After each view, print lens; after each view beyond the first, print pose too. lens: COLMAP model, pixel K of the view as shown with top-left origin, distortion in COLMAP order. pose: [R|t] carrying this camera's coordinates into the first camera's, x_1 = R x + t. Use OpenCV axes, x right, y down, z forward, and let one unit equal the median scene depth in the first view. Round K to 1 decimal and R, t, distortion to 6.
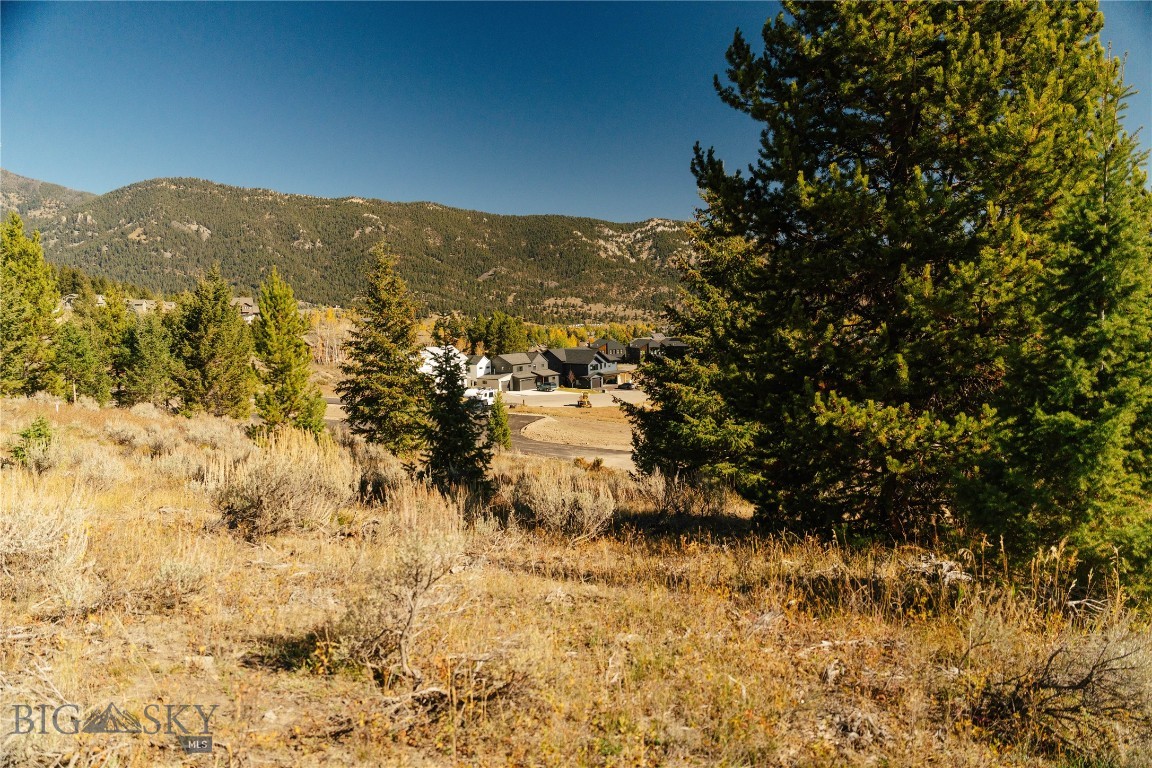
lens RADIAL K [[802.2, 0, 574.4], [0, 802.2, 381.8], [0, 0, 1]] dist [0.007633, 0.005618]
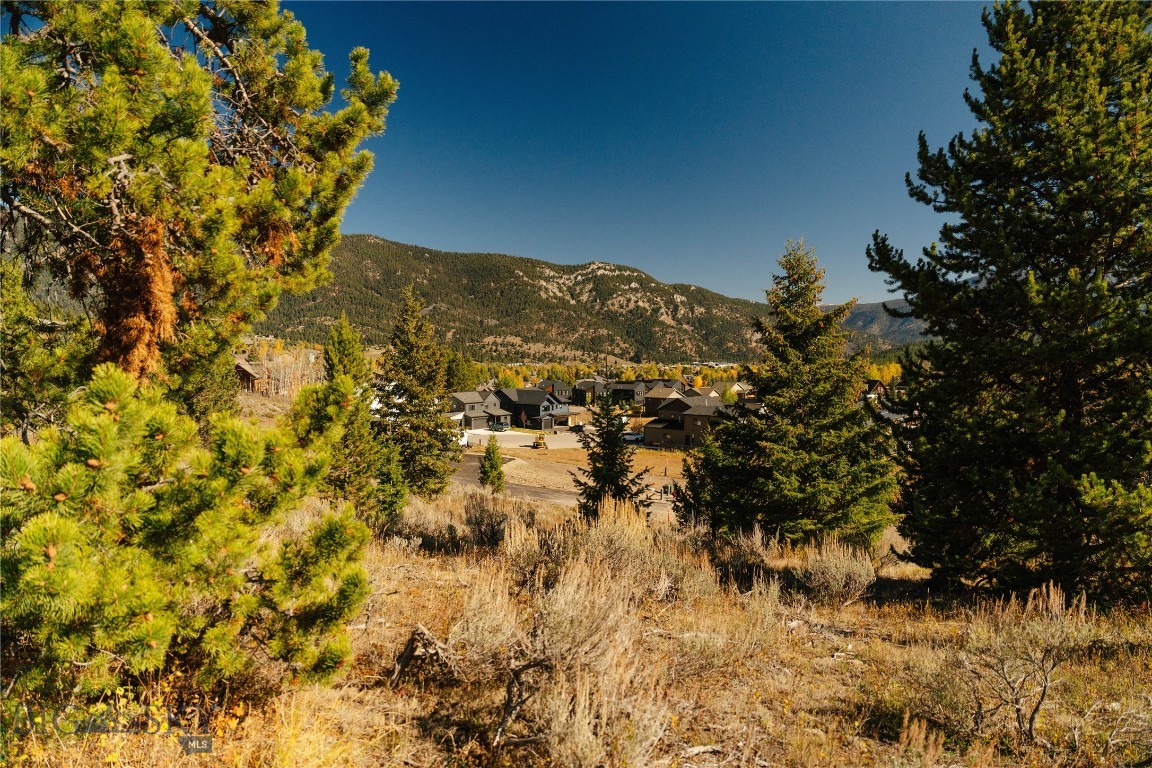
lens RADIAL K [[802.2, 0, 575.6], [0, 802.2, 385.7], [0, 0, 1]] dist [0.007633, 0.005618]
pose [[0.996078, 0.032389, 0.082336, -0.020418], [-0.028706, 0.998551, -0.045520, -0.001606], [-0.083691, 0.042978, 0.995565, -0.002537]]
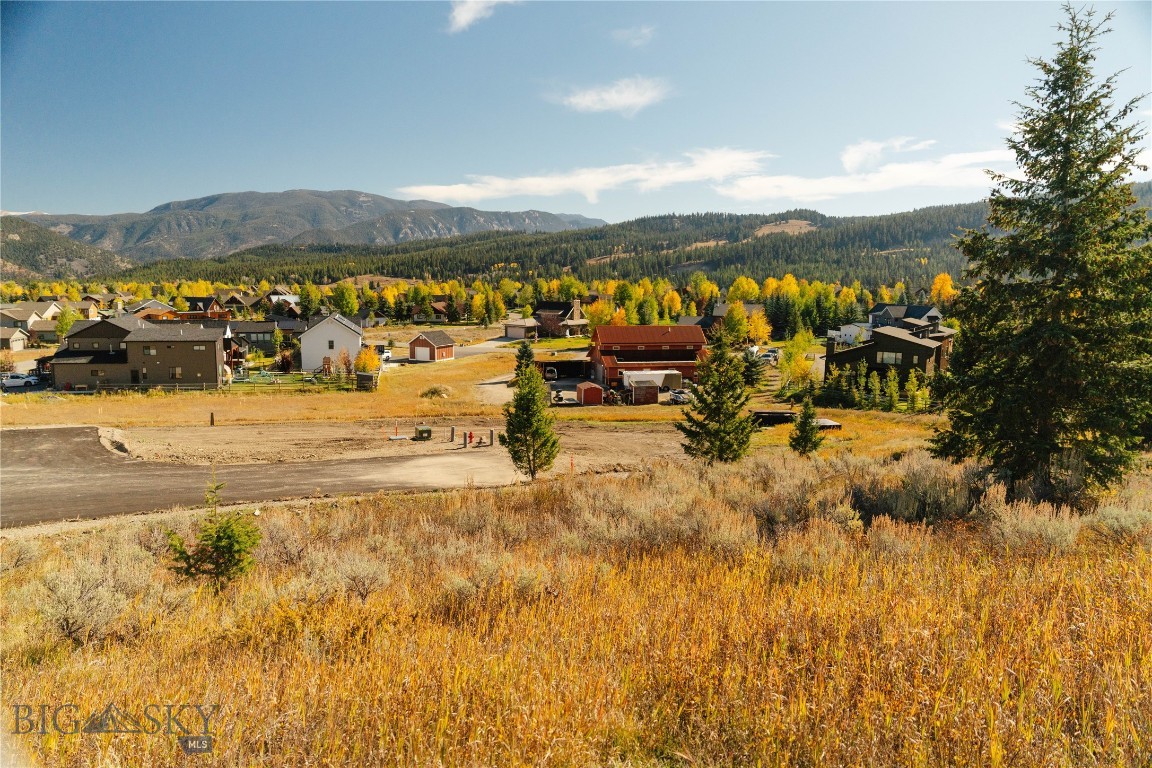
lens RADIAL K [[802.2, 0, 581.5], [0, 802.2, 378.9], [0, 0, 1]] dist [0.007633, 0.005618]
pose [[0.547050, -0.063227, 0.834709, -0.139315], [0.040556, 0.997974, 0.049014, -0.000861], [-0.836117, 0.007040, 0.548506, 0.175147]]
